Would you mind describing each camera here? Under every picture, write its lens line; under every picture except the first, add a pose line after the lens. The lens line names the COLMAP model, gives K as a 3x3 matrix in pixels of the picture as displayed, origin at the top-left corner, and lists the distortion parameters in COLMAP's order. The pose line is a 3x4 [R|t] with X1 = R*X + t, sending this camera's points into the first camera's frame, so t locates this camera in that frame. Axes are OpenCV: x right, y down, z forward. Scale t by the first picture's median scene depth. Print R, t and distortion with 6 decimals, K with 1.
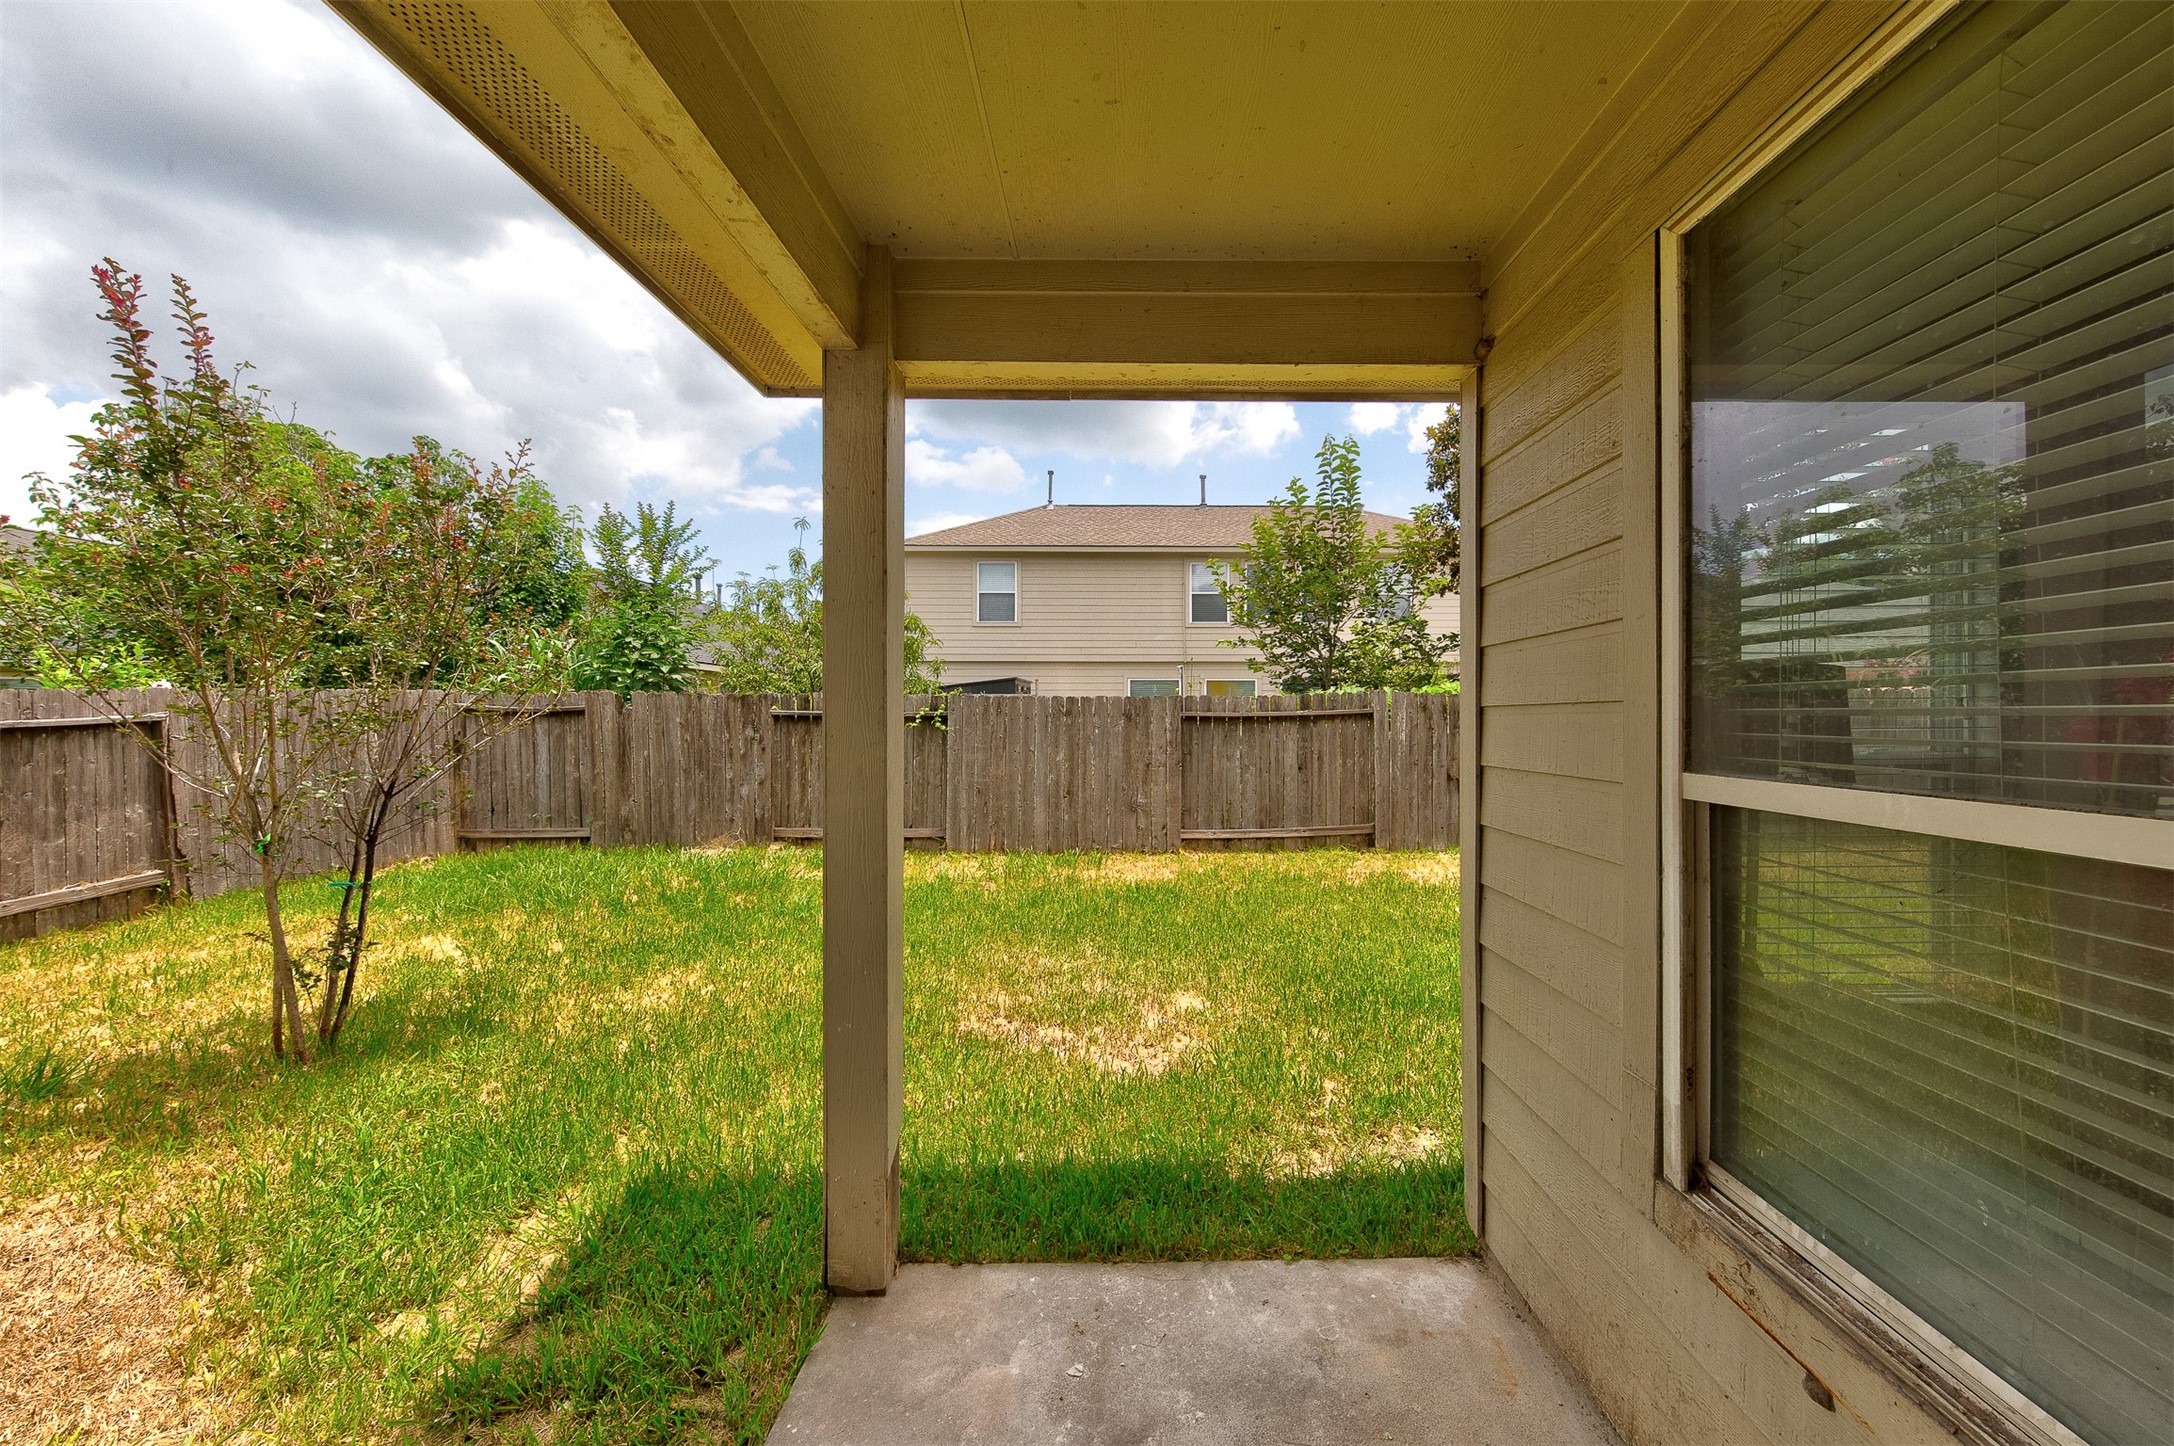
lens RADIAL K [[681.7, 0, 1071.5], [0, 681.7, 712.6], [0, 0, 1]] dist [0.000399, -0.000035]
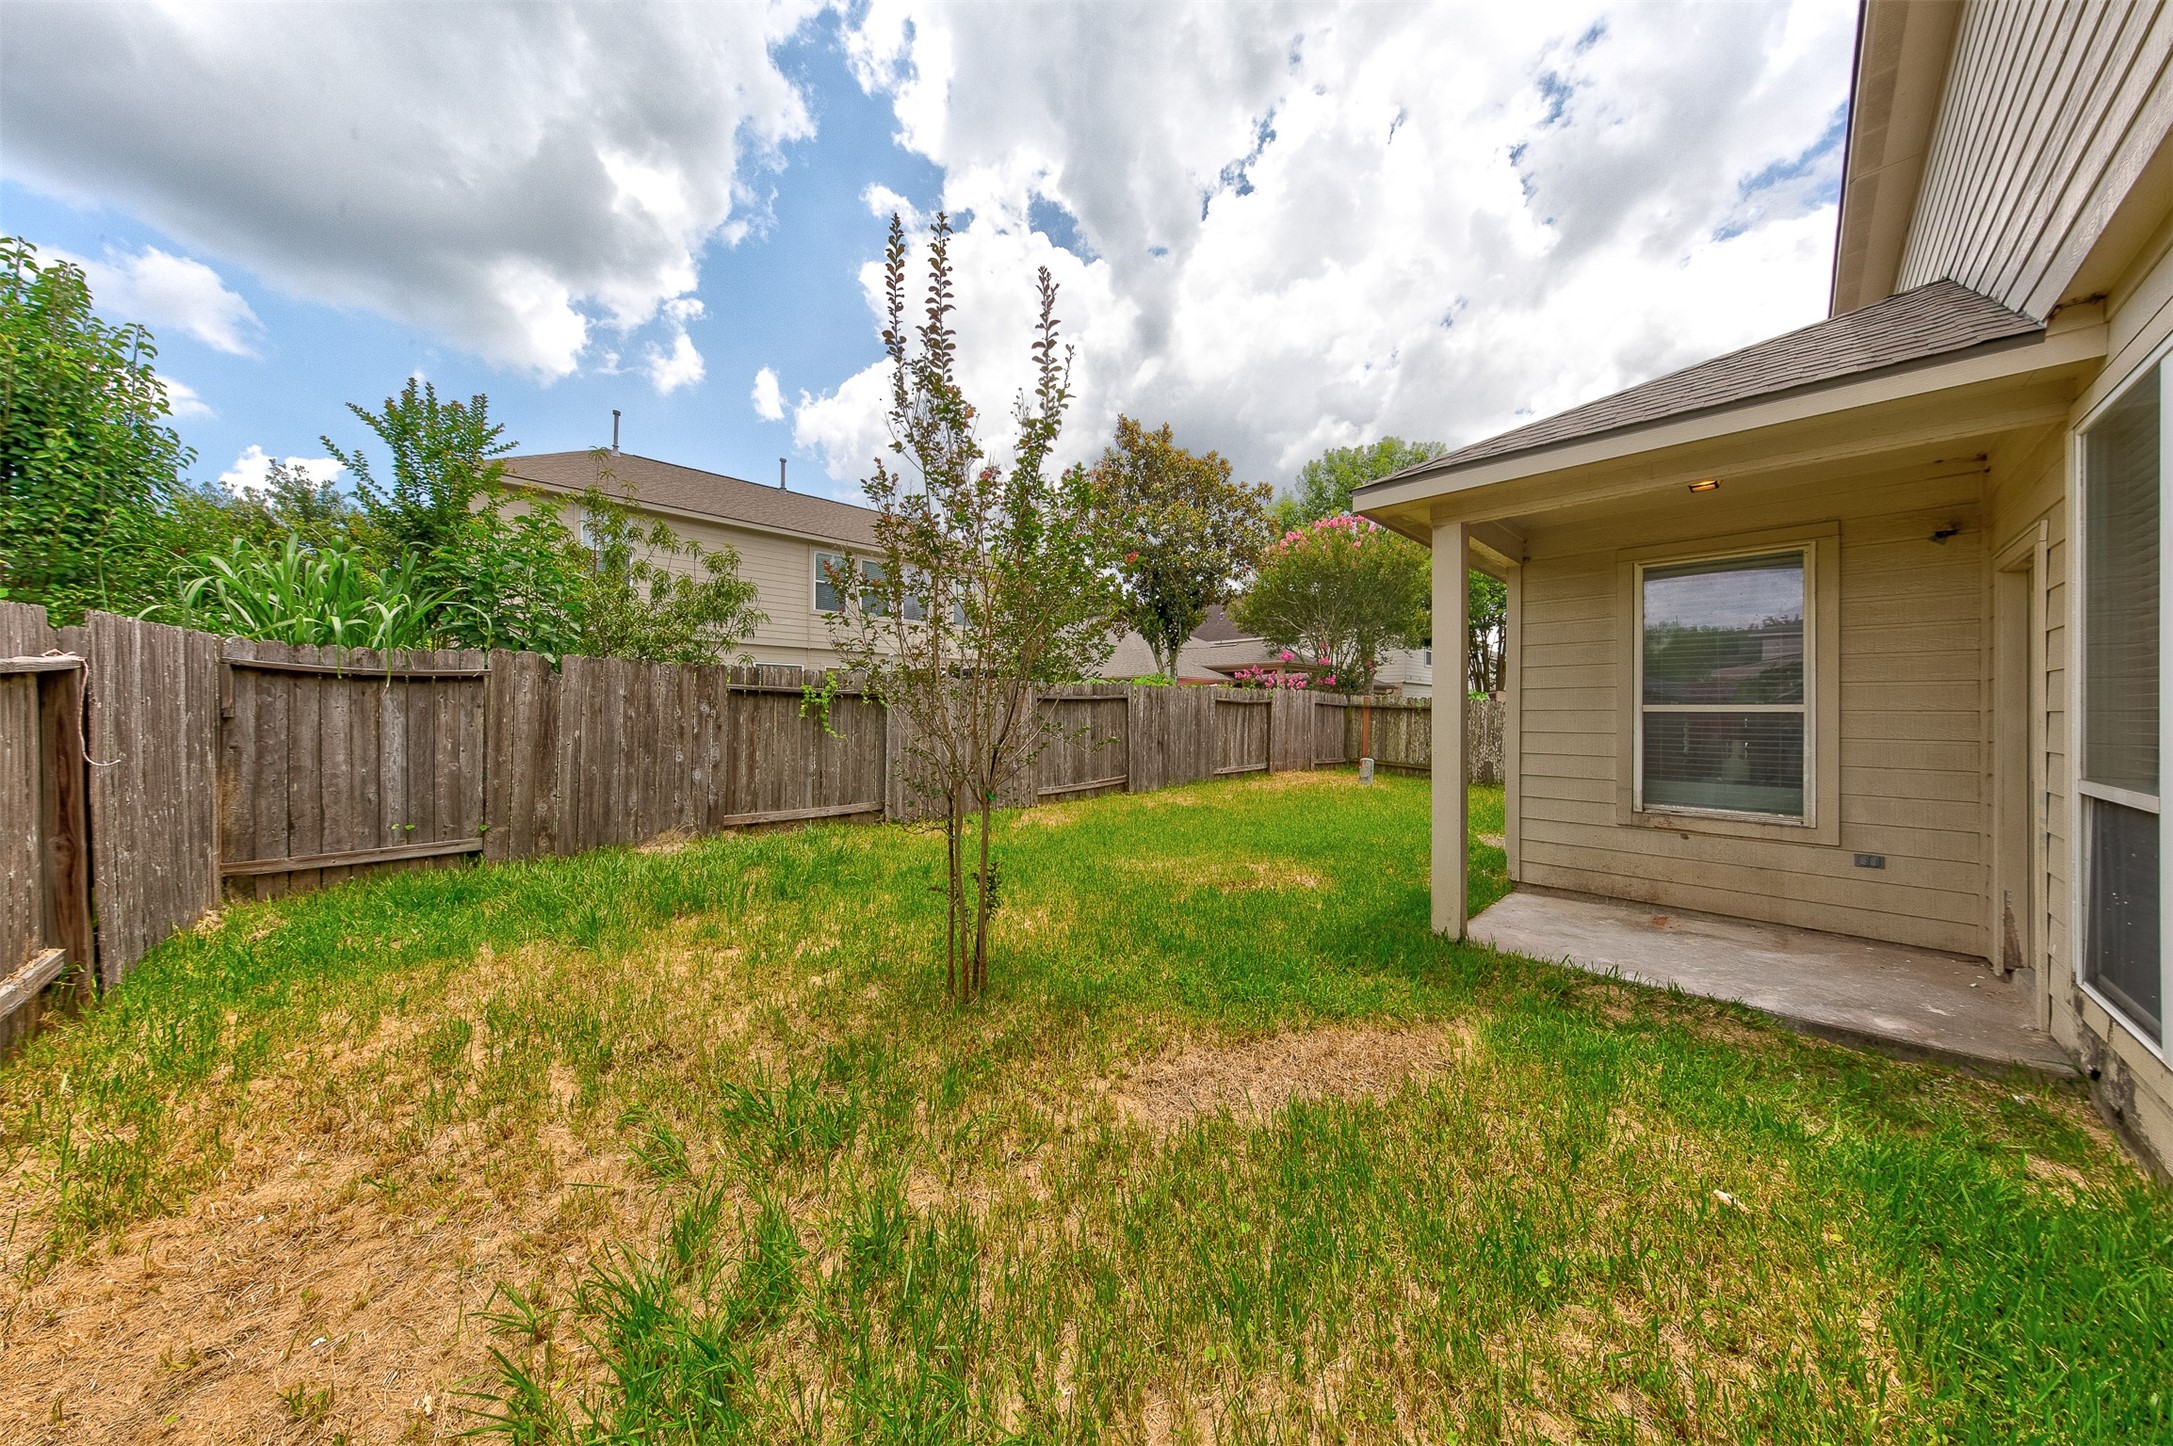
lens RADIAL K [[681.4, 0, 1071.0], [0, 681.4, 712.6], [0, 0, 1]] dist [0.000399, -0.000035]
pose [[0.731140, 0.000399, 0.682227, -0.739651], [-0.008201, 0.999933, 0.008204, 0.024192], [-0.682178, -0.011594, 0.731094, 0.040340]]
